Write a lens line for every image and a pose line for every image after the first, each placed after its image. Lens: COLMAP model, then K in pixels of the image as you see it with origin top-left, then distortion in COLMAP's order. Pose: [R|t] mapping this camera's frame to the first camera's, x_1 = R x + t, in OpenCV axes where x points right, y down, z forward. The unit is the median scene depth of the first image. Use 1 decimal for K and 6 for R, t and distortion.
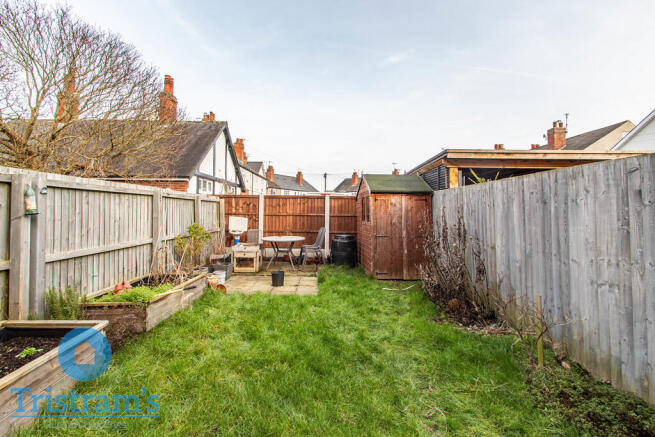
lens RADIAL K [[317.9, 0, 327.6], [0, 317.9, 200.0], [0, 0, 1]] dist [-0.002986, -0.000511]
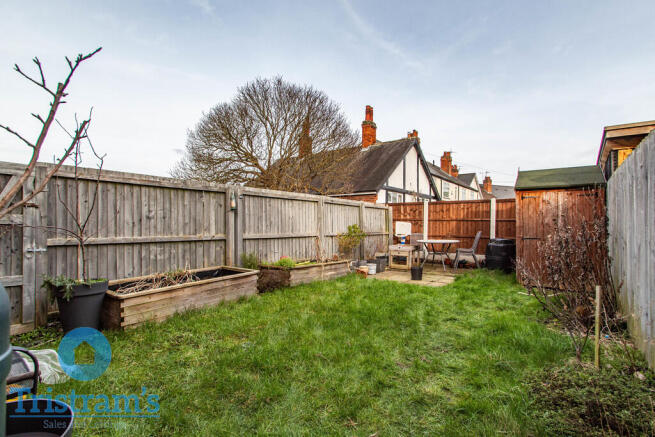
lens RADIAL K [[308.1, 0, 329.4], [0, 308.1, 221.6], [0, 0, 1]] dist [0.001754, 0.000087]
pose [[0.802306, -0.004770, -0.596894, 0.194518], [0.020407, 0.999603, 0.019441, 0.032622], [0.596564, -0.027779, 0.802085, -0.028055]]
